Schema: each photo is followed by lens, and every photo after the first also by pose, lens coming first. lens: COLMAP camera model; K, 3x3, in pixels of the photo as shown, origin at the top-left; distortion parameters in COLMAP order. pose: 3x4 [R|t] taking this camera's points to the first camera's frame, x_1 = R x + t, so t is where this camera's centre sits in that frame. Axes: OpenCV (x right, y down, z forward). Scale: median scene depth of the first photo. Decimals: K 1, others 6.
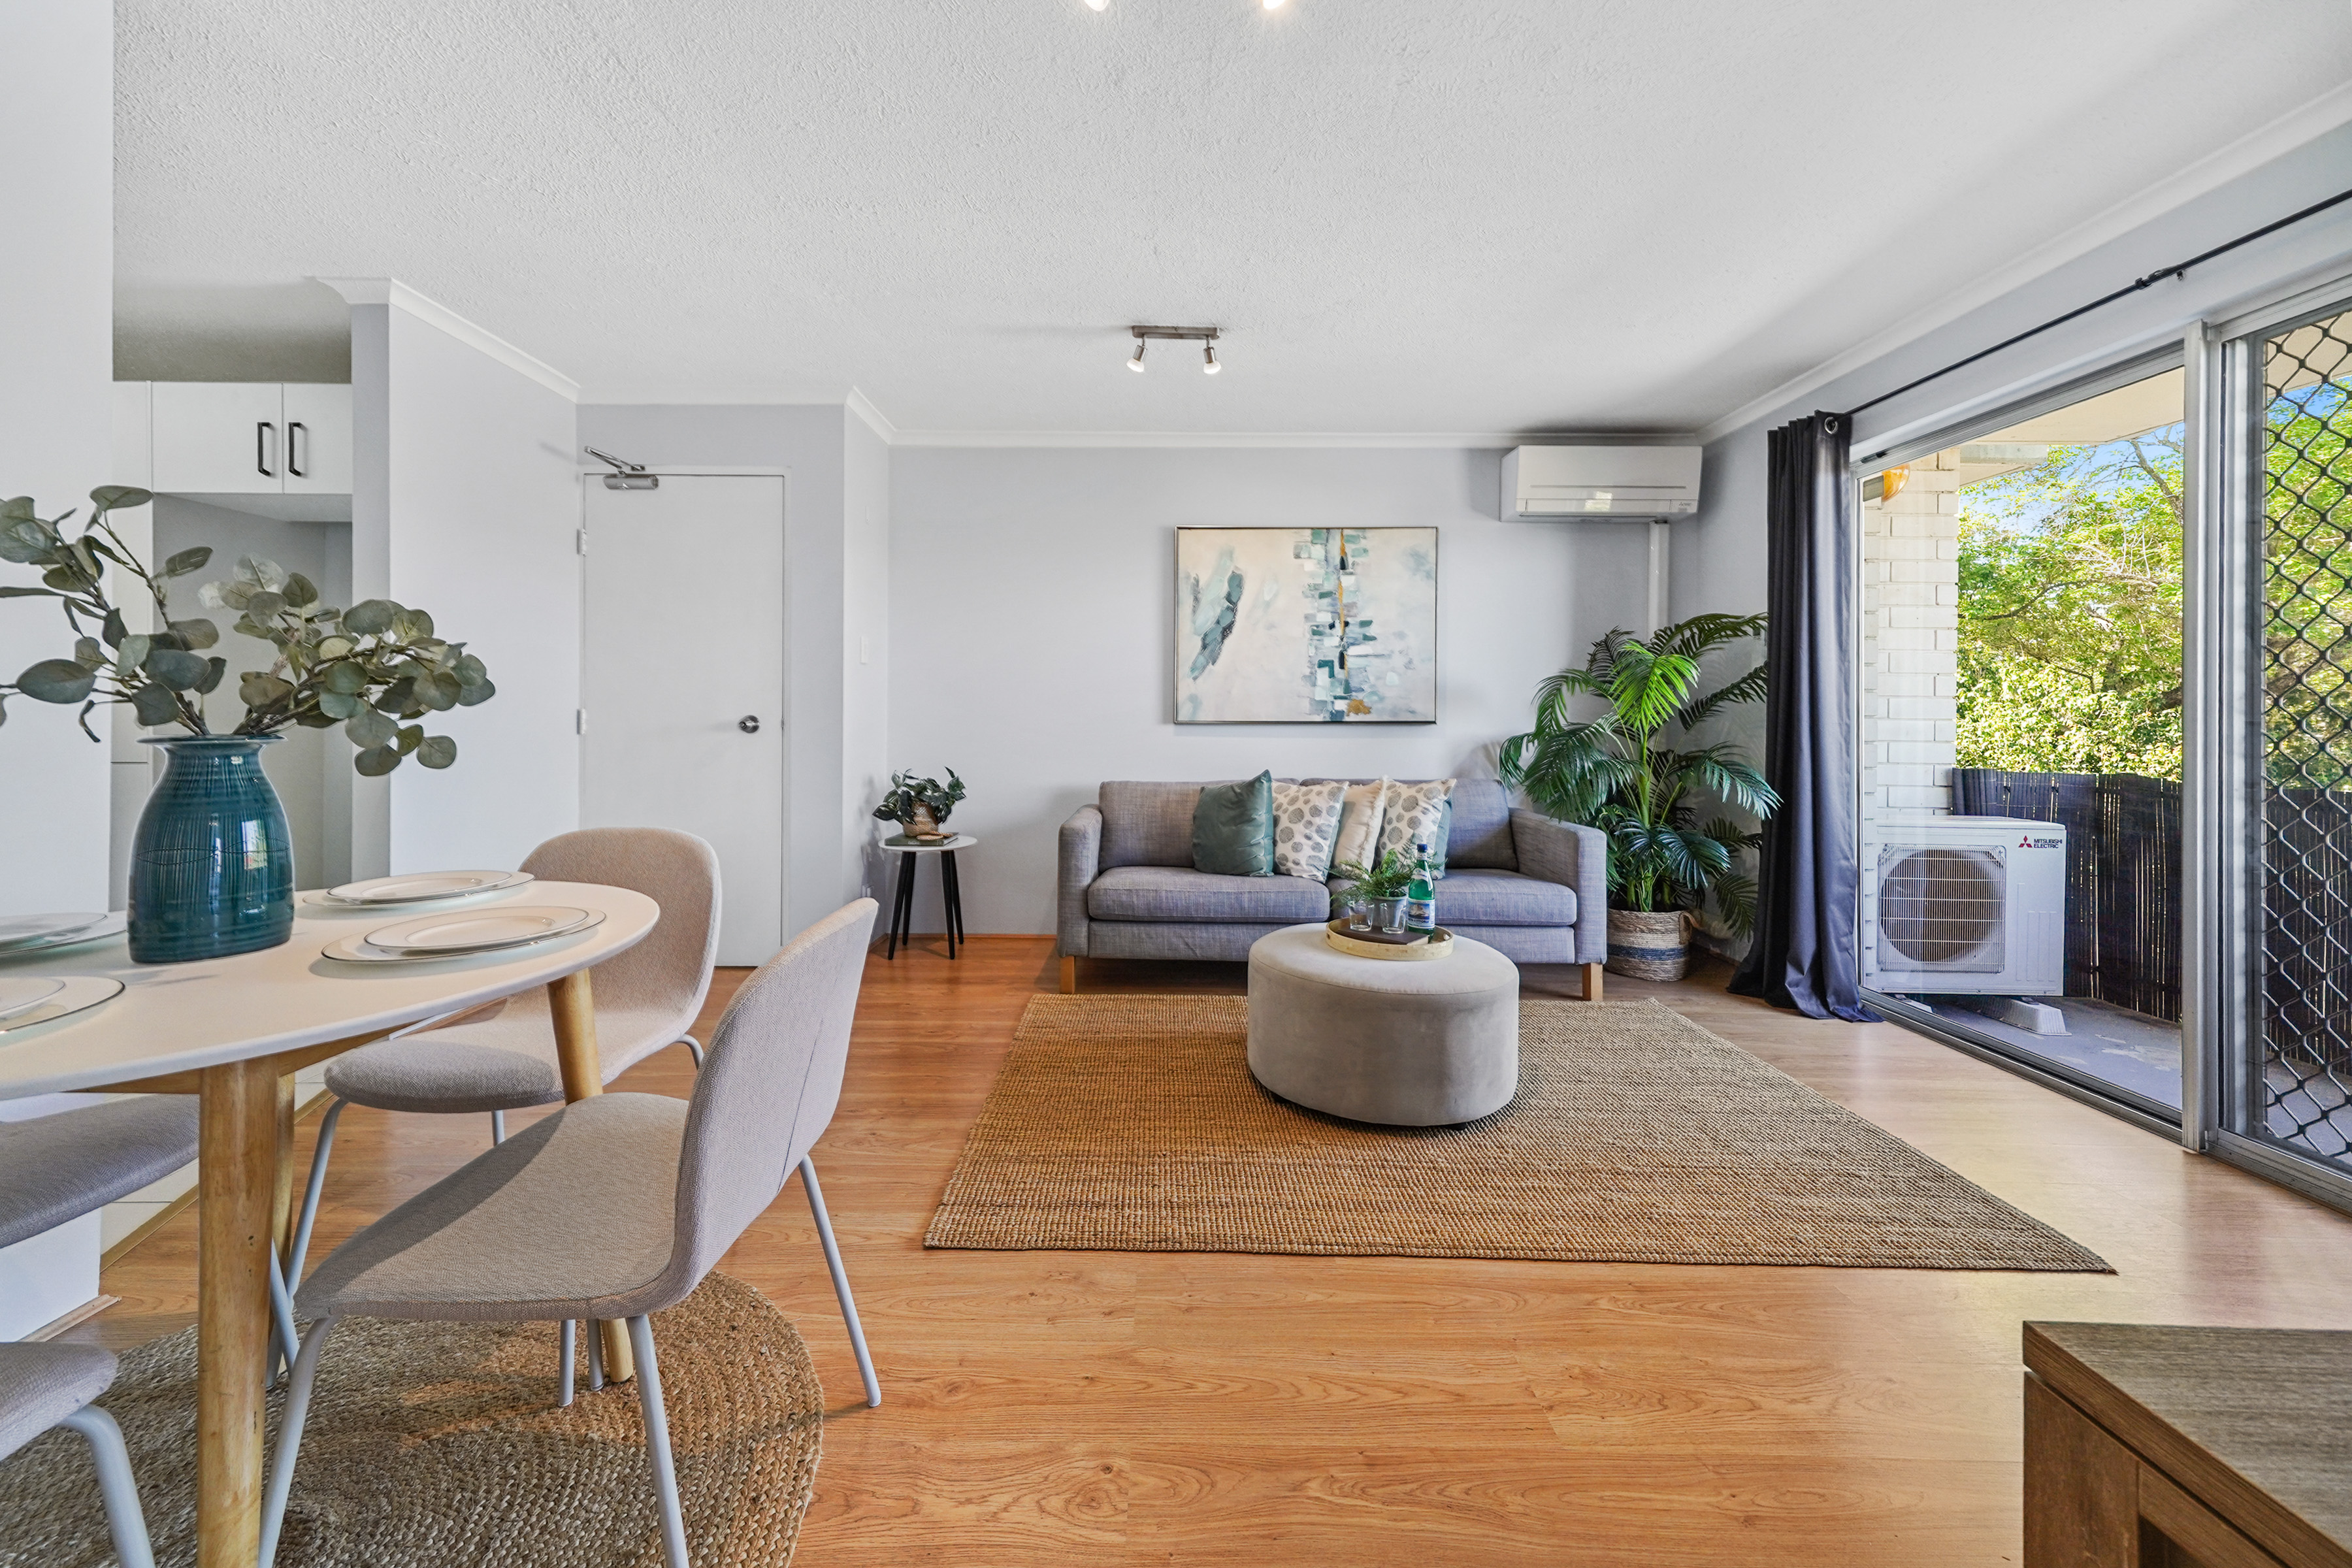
lens RADIAL K [[837.8, 0, 1158.8], [0, 837.8, 781.2], [0, 0, 1]] dist [0.000211, -0.000077]
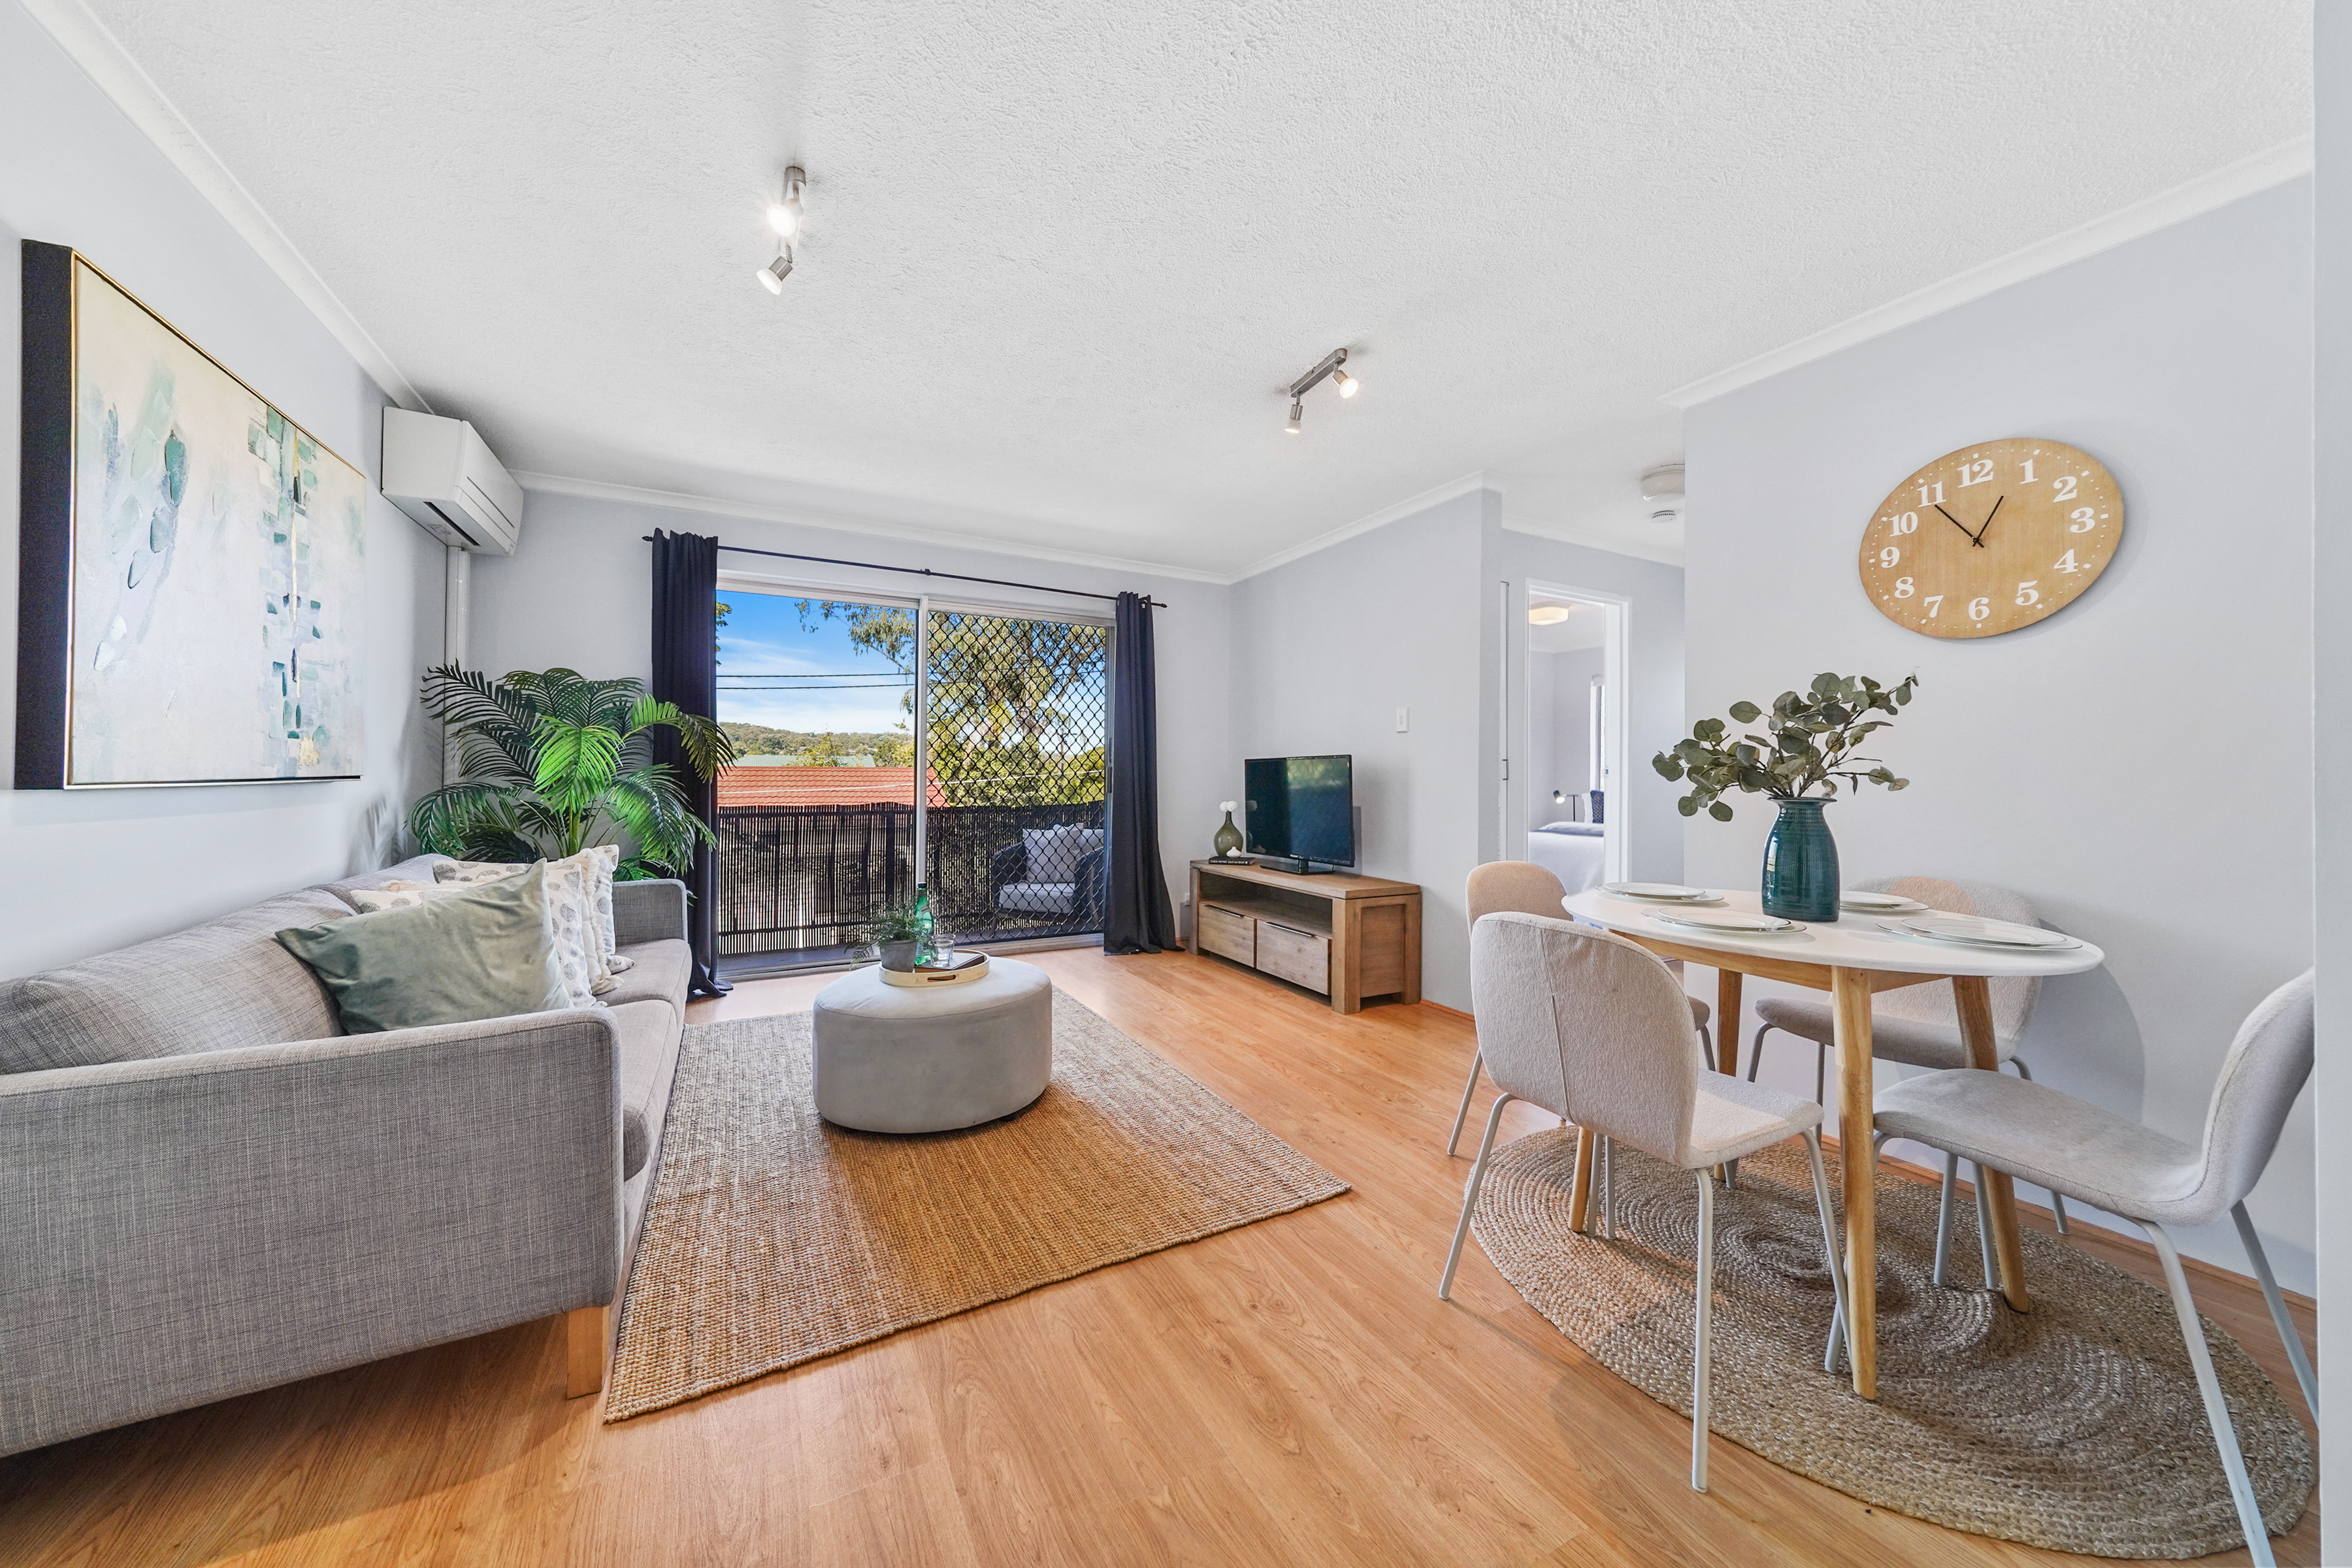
lens RADIAL K [[809.9, 0, 1176.0], [0, 809.9, 784.0], [0, 0, 1]] dist [-0.000234, -0.000036]
pose [[-0.463510, -0.018907, 0.885890, -1.022746], [0.061401, 0.996684, 0.053397, -0.114431], [-0.883962, 0.079145, -0.460812, 1.455079]]
